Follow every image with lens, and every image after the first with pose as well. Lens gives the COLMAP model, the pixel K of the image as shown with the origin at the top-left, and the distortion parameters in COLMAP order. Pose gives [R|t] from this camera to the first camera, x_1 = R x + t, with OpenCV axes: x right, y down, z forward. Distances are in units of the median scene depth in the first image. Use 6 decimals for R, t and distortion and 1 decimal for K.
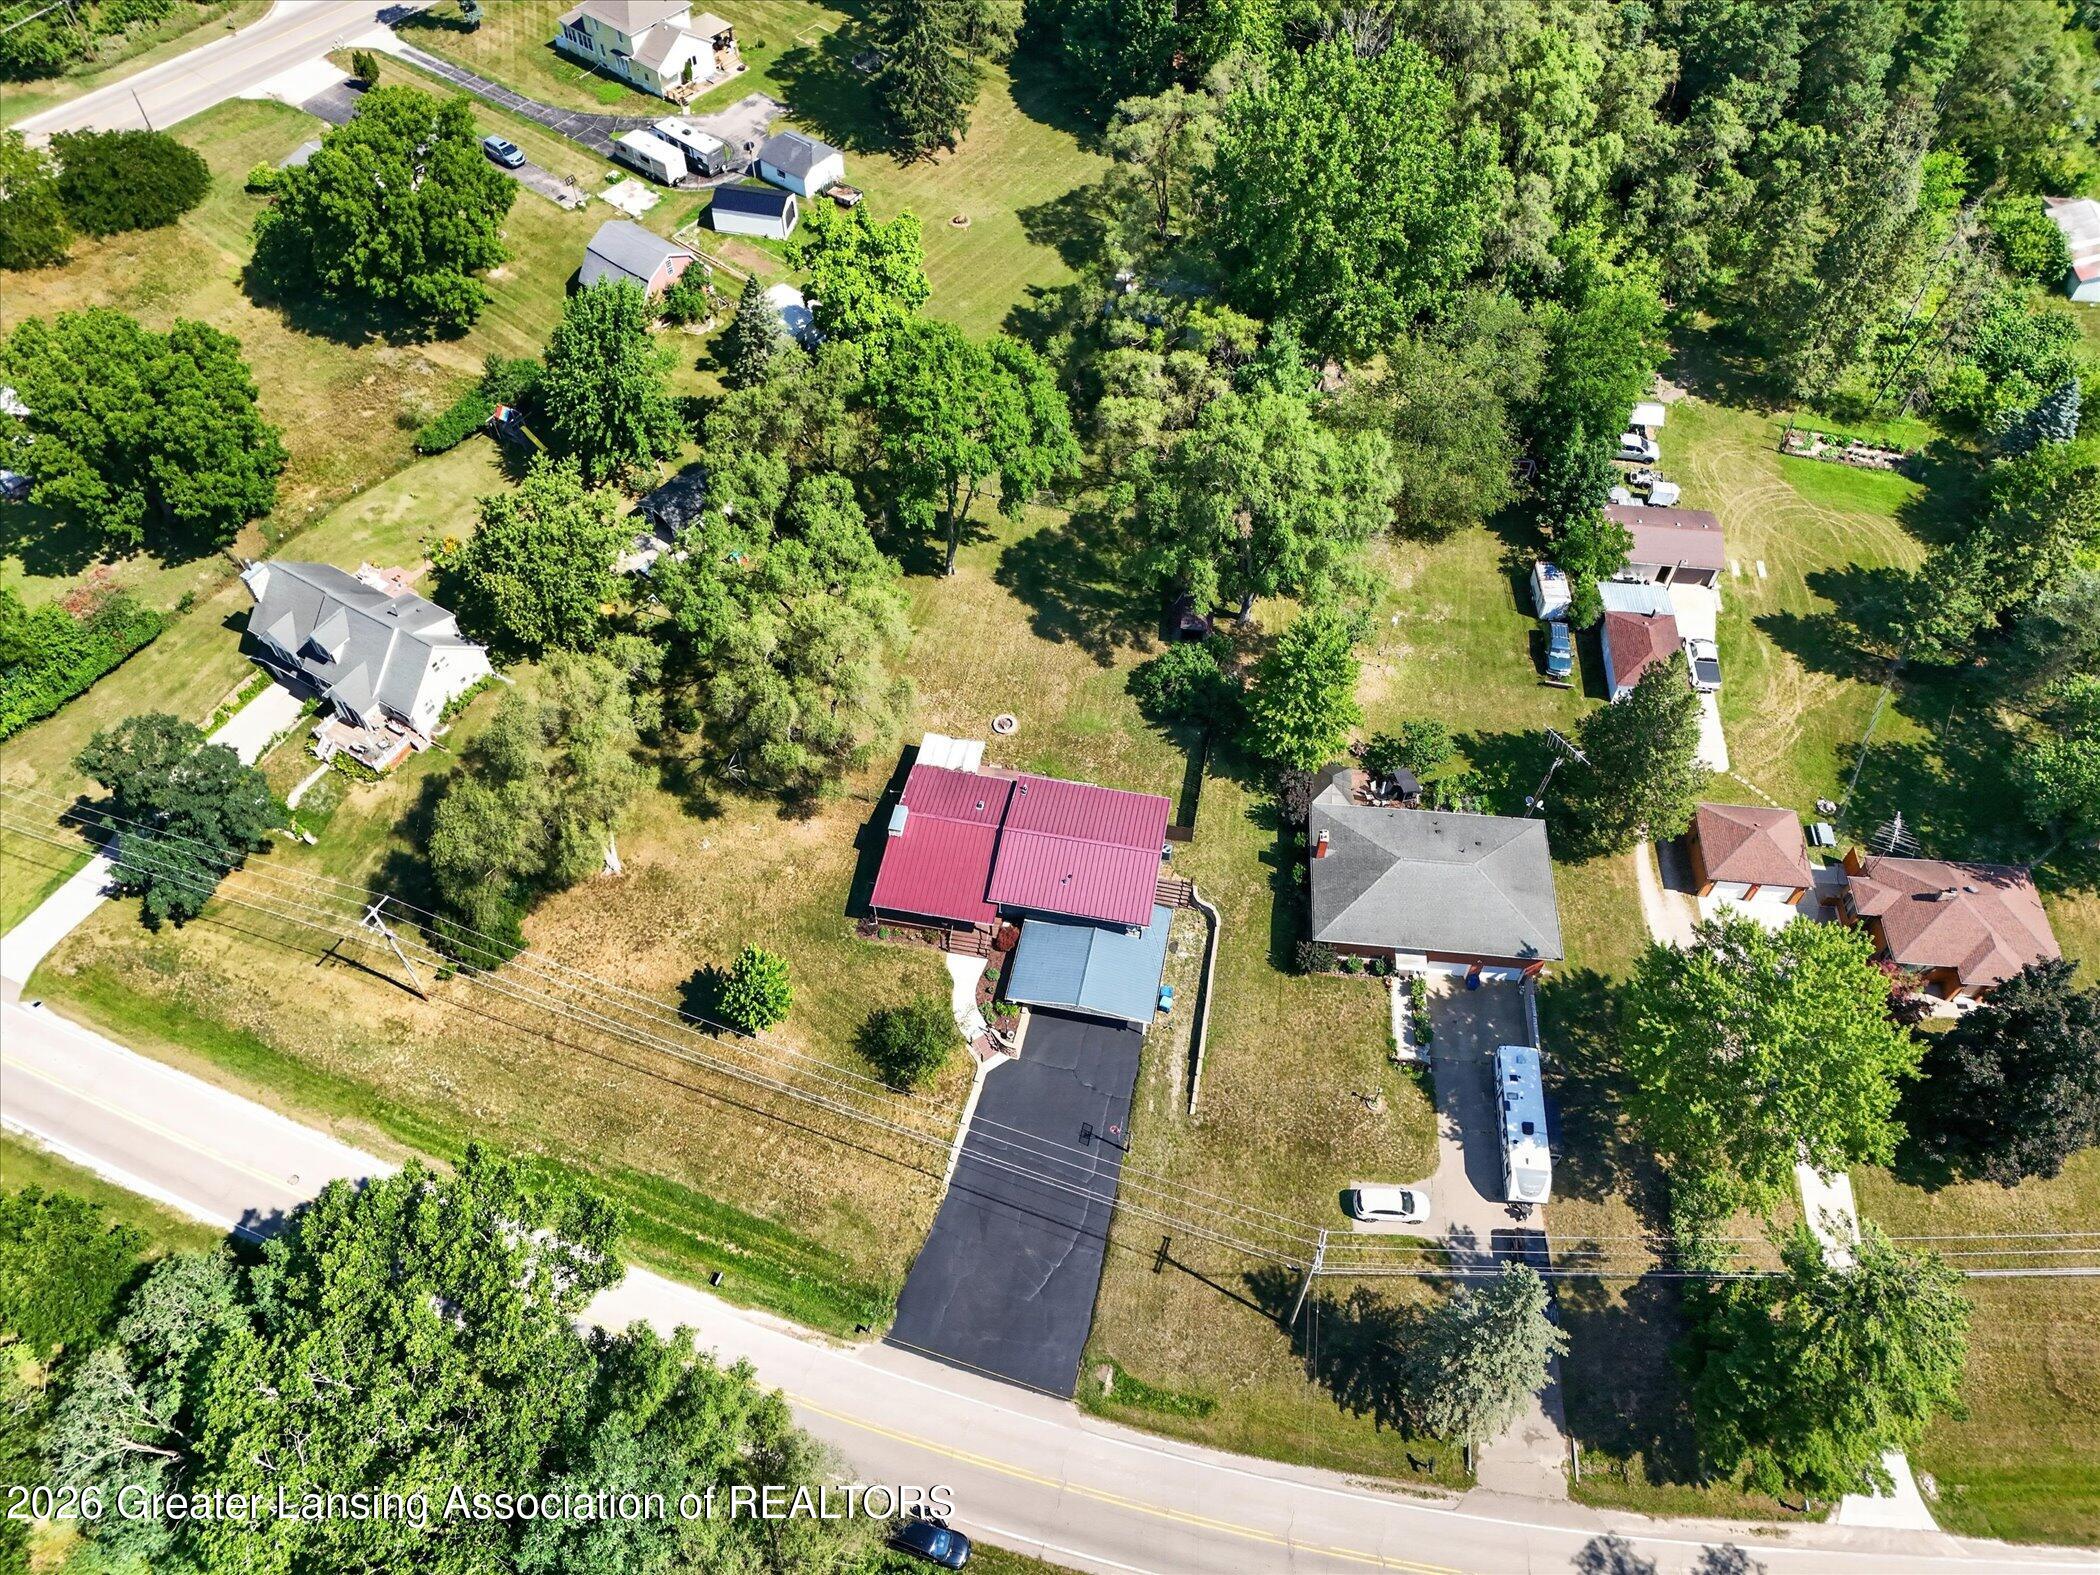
lens RADIAL K [[1519.3, 0, 1050.0], [0, 1519.3, 787.5], [0, 0, 1]] dist [0.070714, -0.068598]
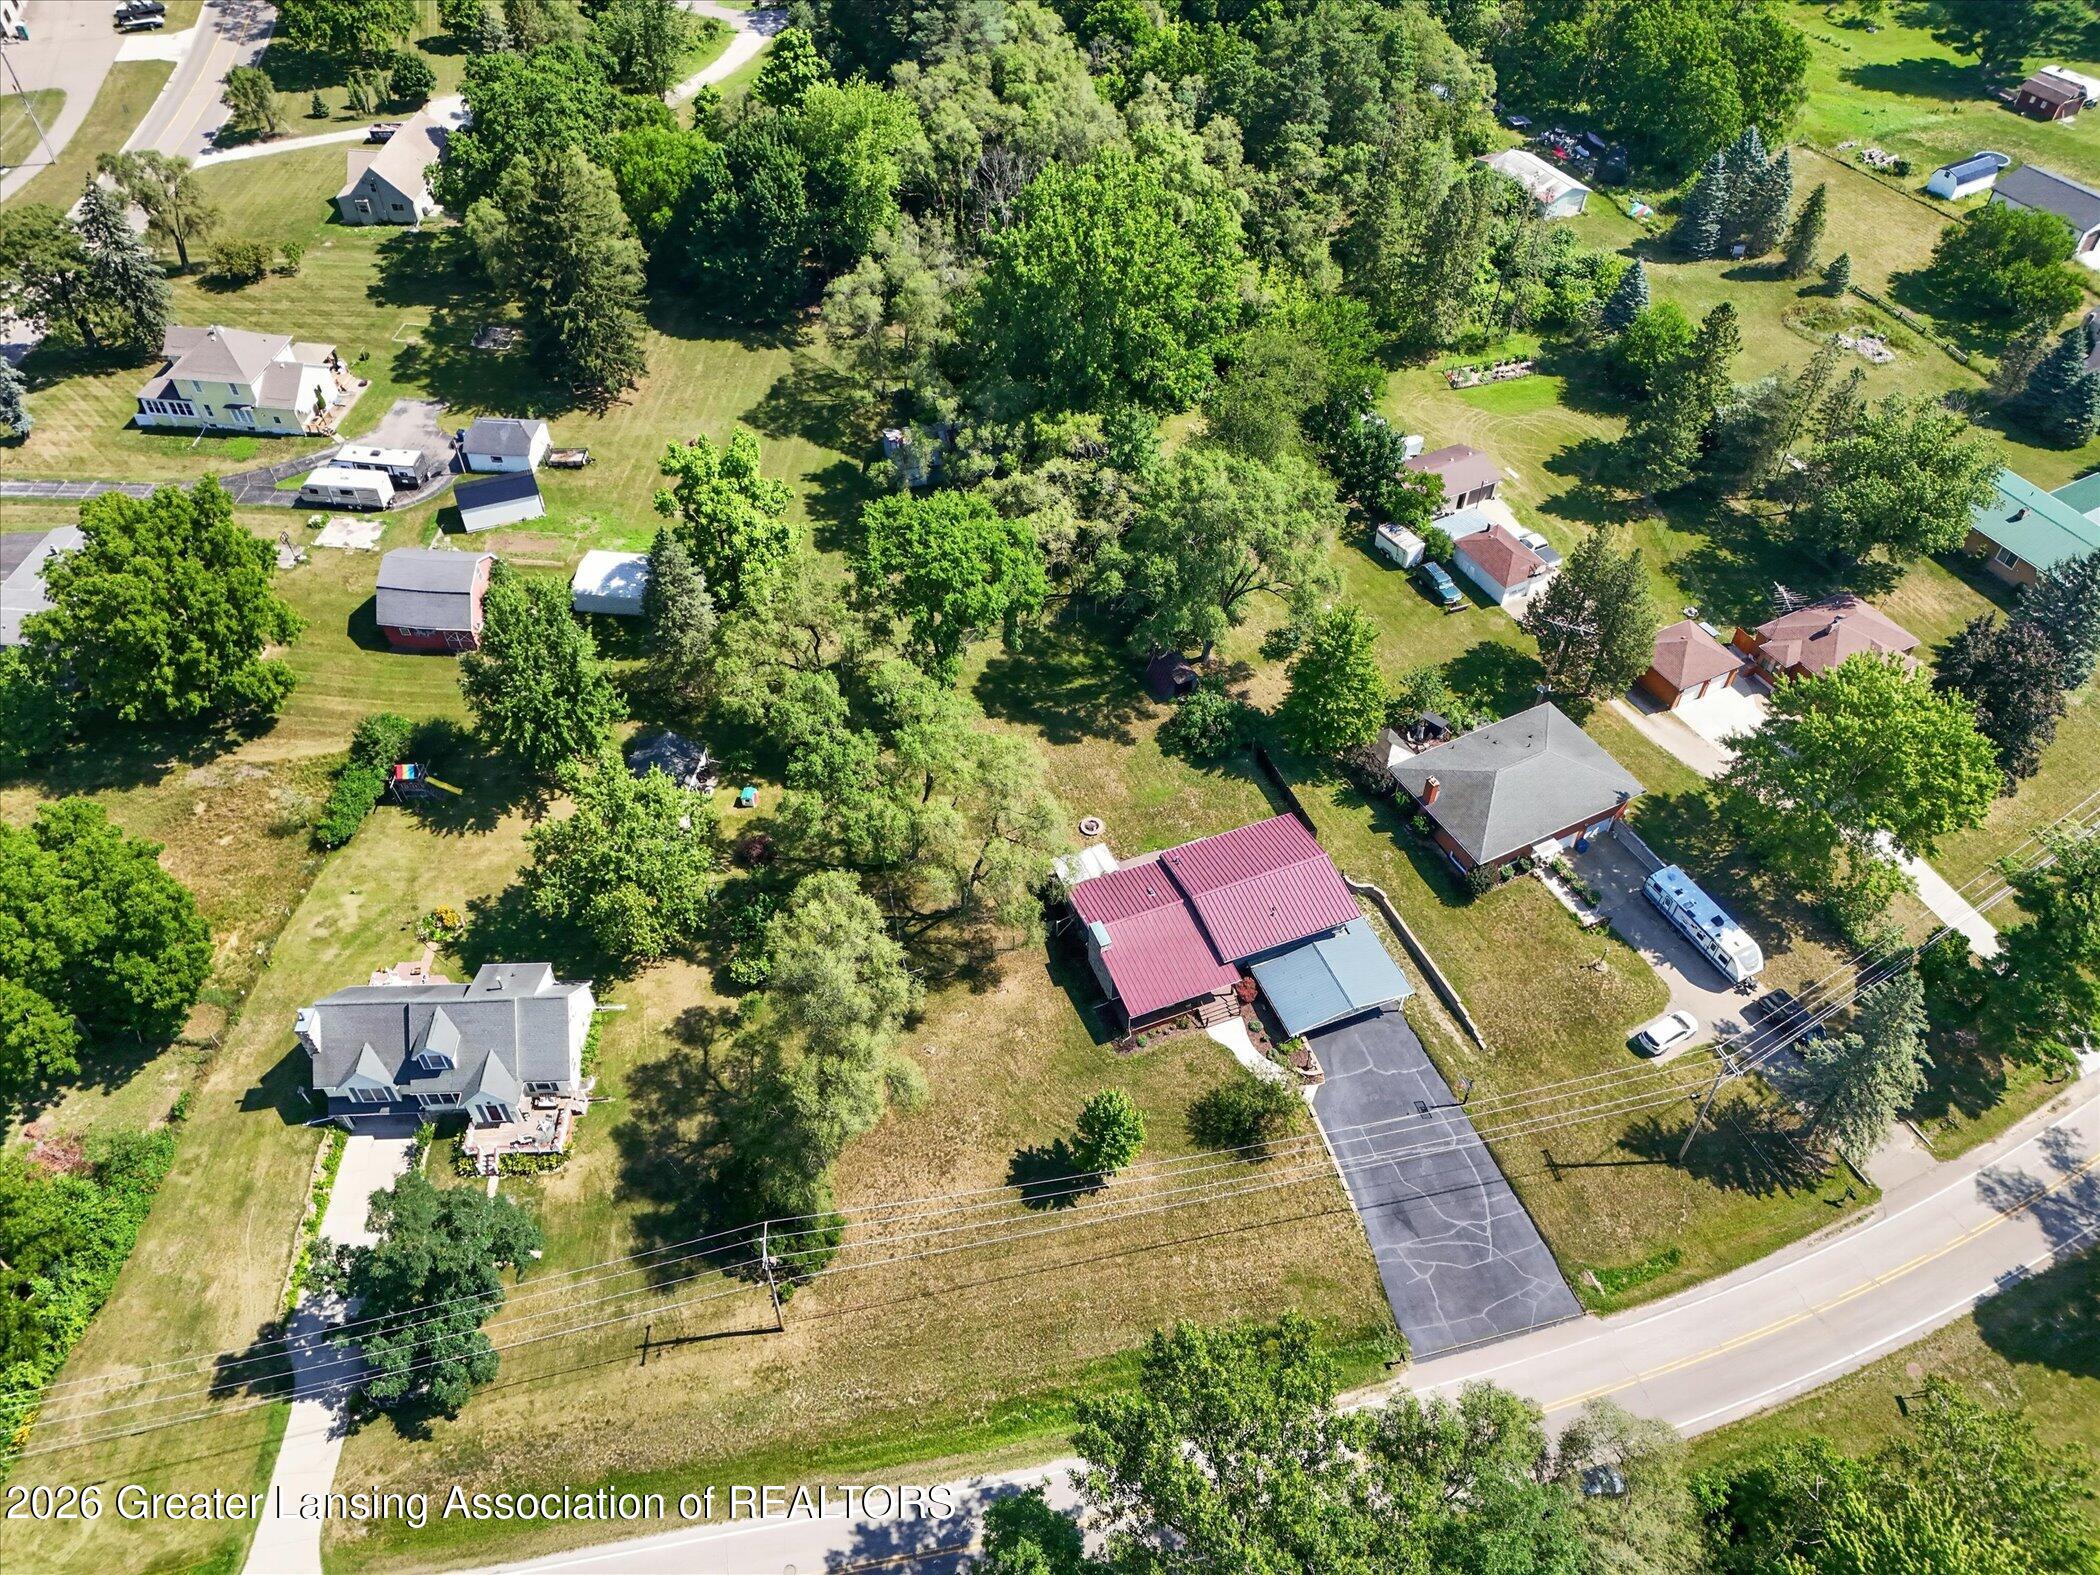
lens RADIAL K [[1519.3, 0, 1050.0], [0, 1519.3, 787.5], [0, 0, 1]] dist [0.070714, -0.068598]
pose [[0.842795, -0.398783, 0.361481, -0.425712], [0.434959, 0.900205, -0.021010, -0.057902], [-0.317029, 0.174936, 0.932143, 0.036432]]
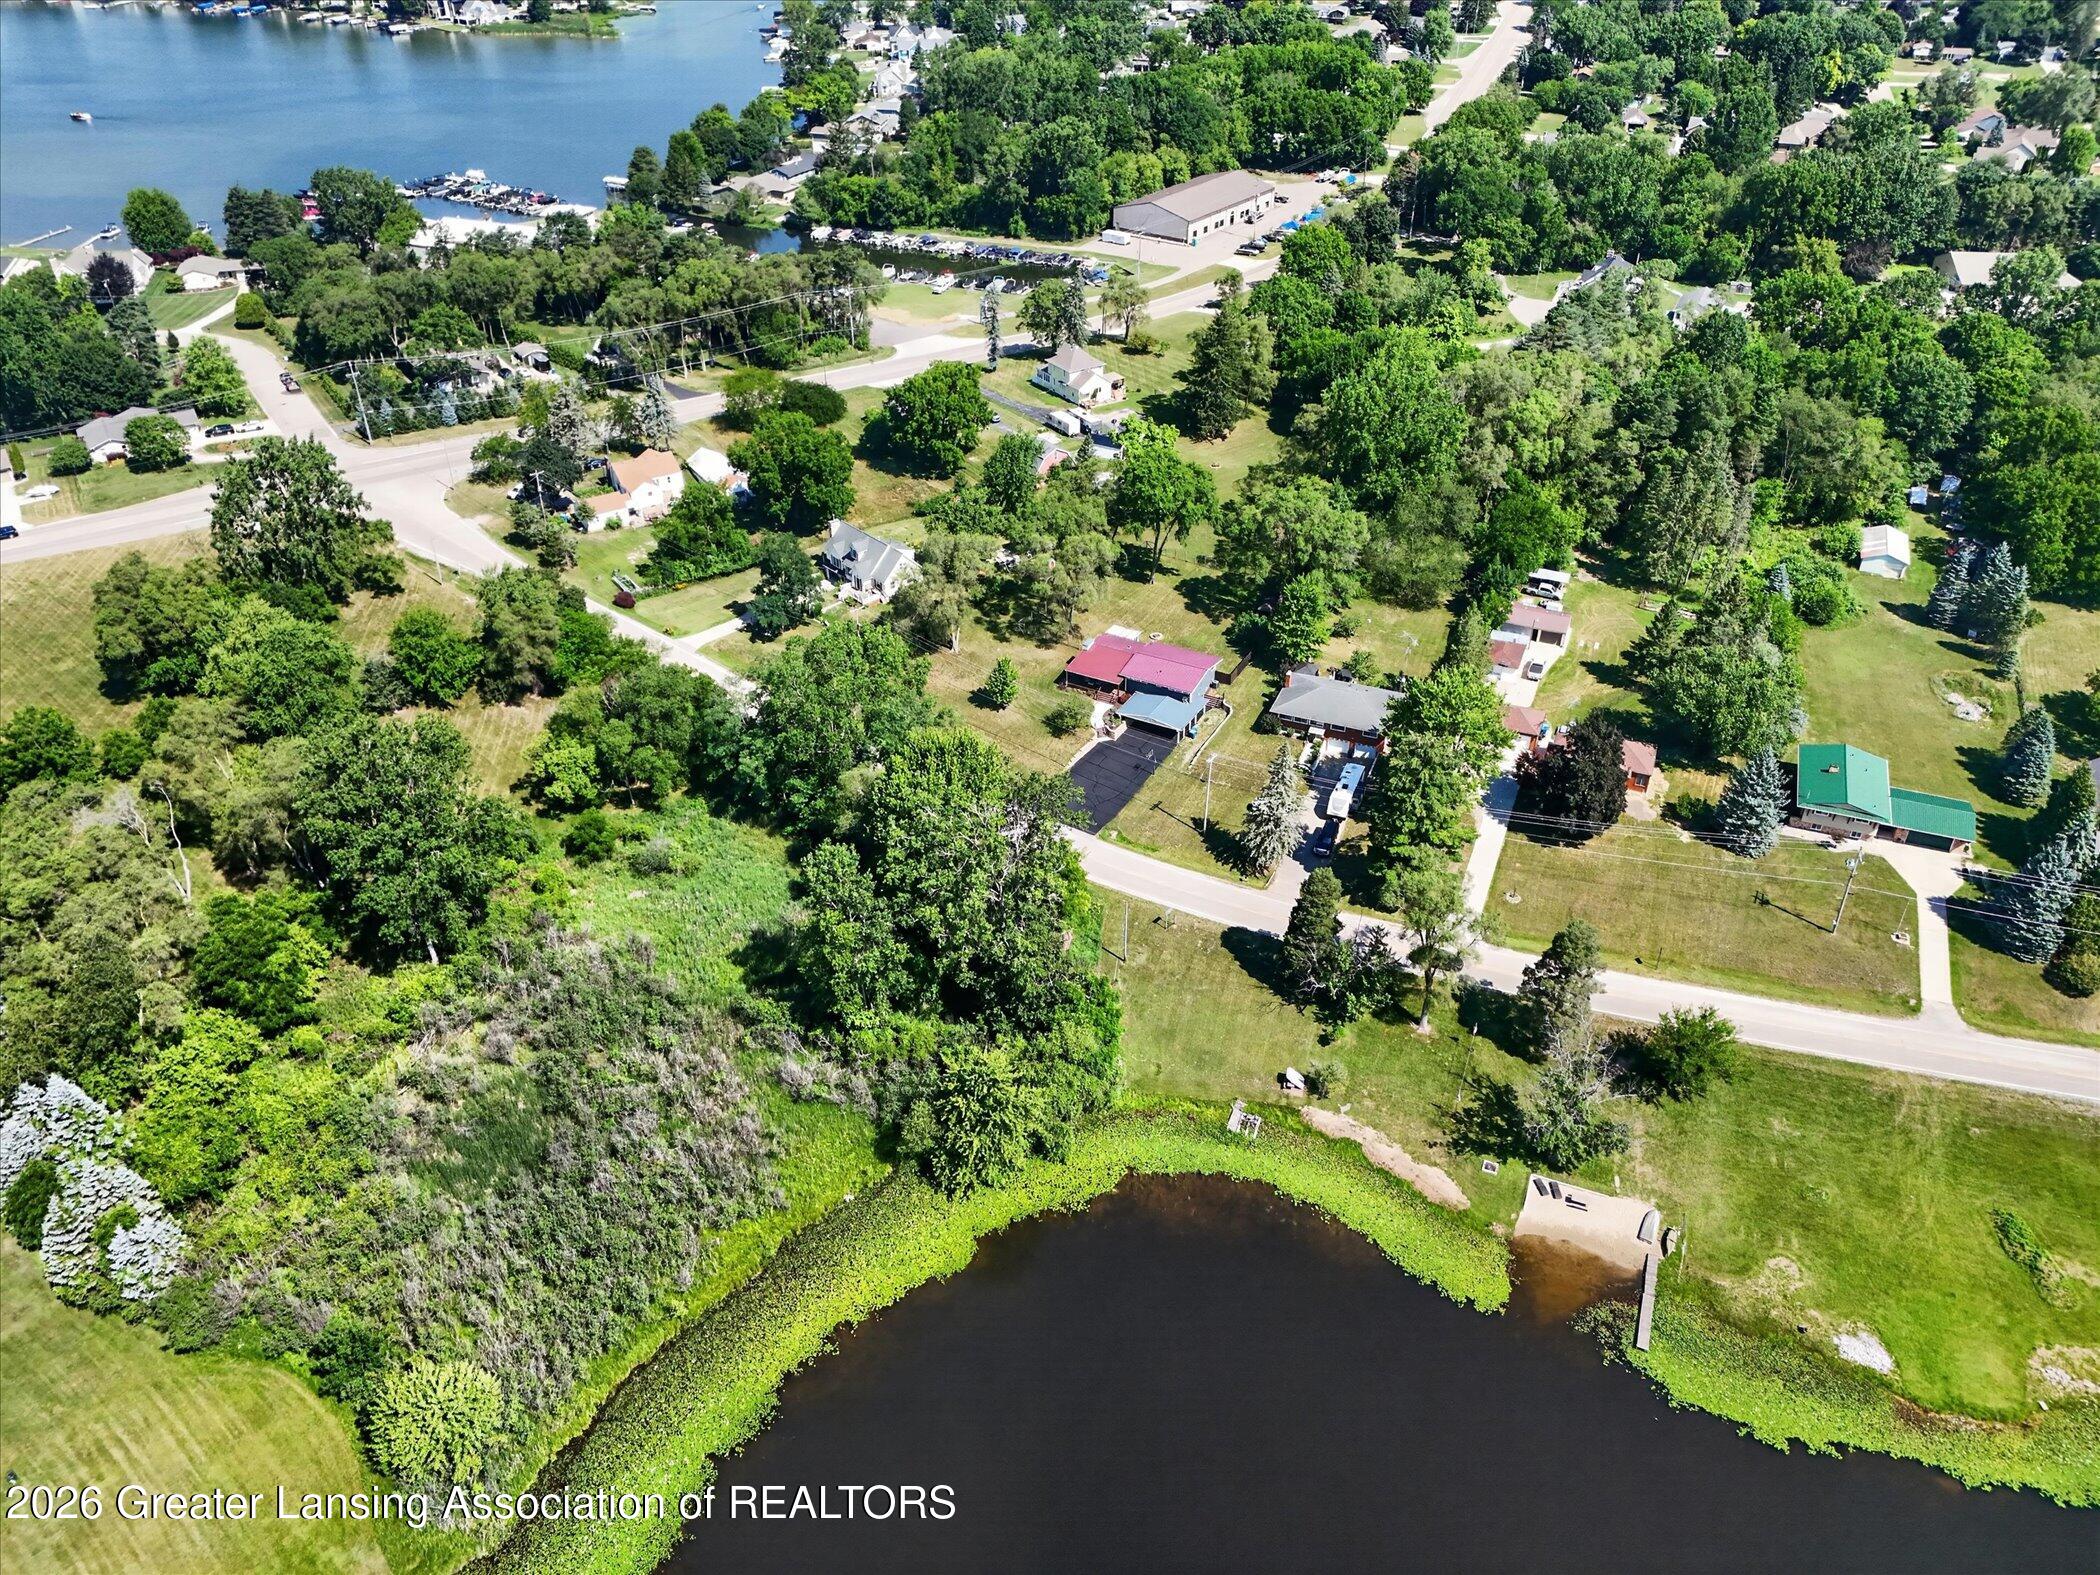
lens RADIAL K [[1519.3, 0, 1050.0], [0, 1519.3, 787.5], [0, 0, 1]] dist [0.070714, -0.068598]
pose [[0.951984, 0.161871, -0.259853, 0.389174], [-0.237235, 0.926546, -0.291946, 0.760921], [0.193509, 0.339574, 0.920459, -0.787529]]
